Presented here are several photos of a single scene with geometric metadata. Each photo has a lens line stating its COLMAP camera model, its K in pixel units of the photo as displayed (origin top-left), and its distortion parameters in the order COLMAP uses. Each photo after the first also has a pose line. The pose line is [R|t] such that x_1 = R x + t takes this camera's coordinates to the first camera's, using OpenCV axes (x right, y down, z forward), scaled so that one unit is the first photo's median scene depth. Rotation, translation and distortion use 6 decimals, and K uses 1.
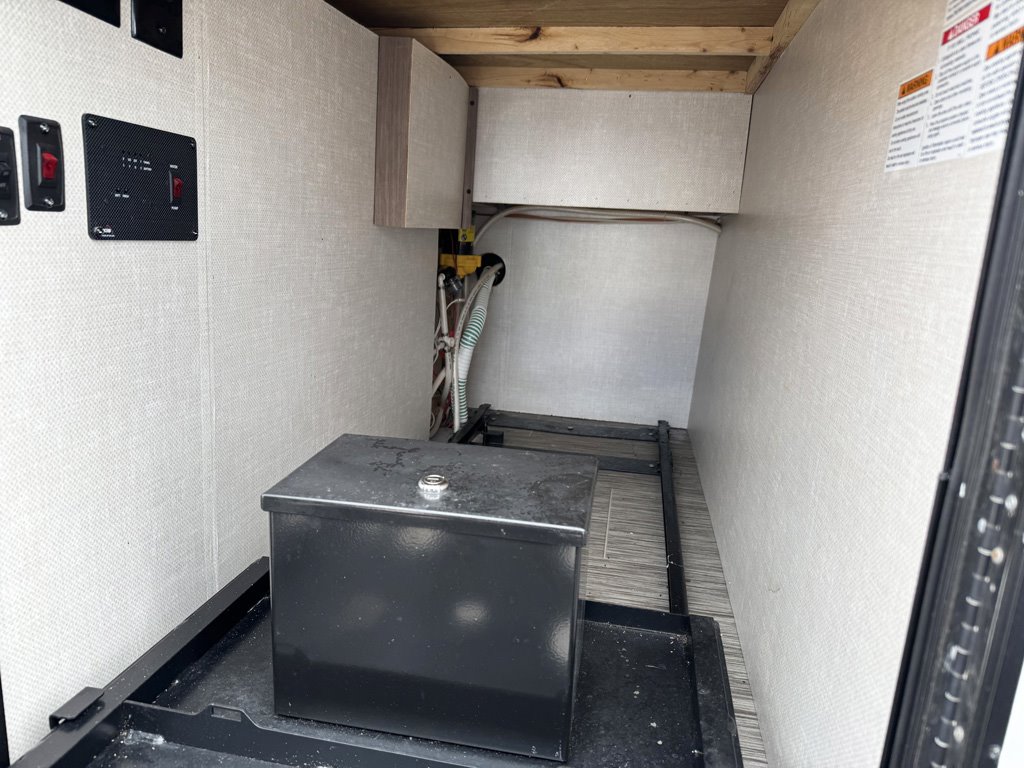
lens RADIAL K [[721.3, 0, 514.9], [0, 721.3, 385.9], [0, 0, 1]] dist [0.061185, -0.079065]
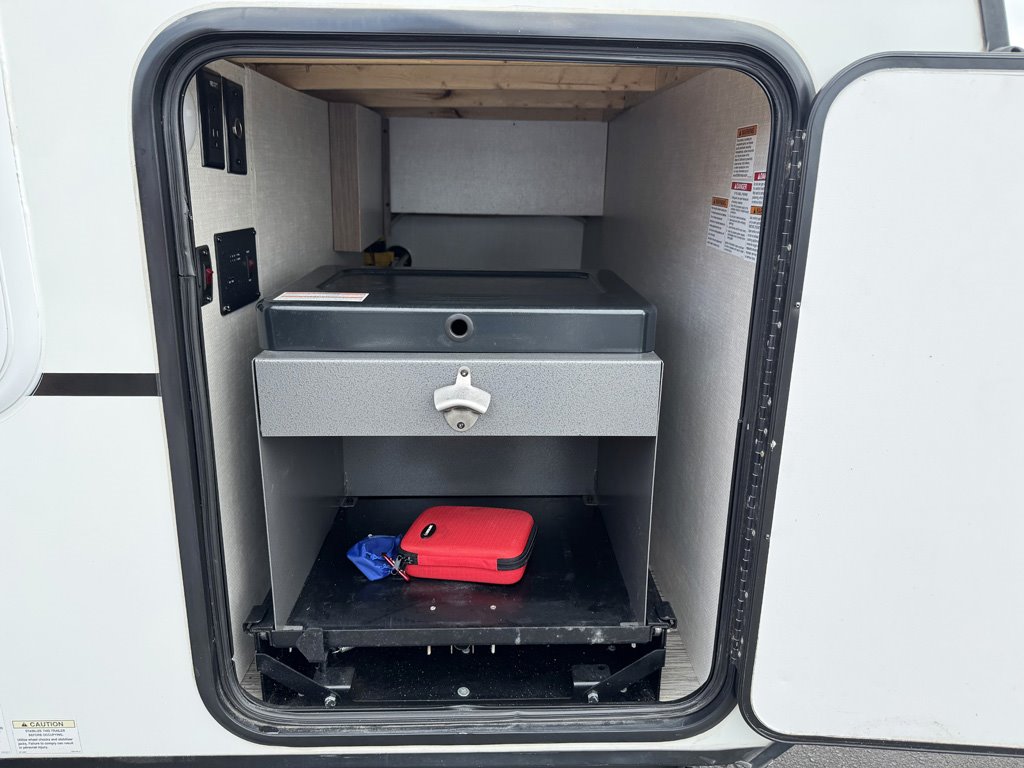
lens RADIAL K [[721.3, 0, 510.6], [0, 721.3, 378.6], [0, 0, 1]] dist [0.061185, -0.079065]
pose [[0.978533, -0.092891, 0.183967, -0.274081], [0.081168, 0.994220, 0.070279, -0.120805], [-0.189432, -0.053838, 0.980417, -0.572453]]
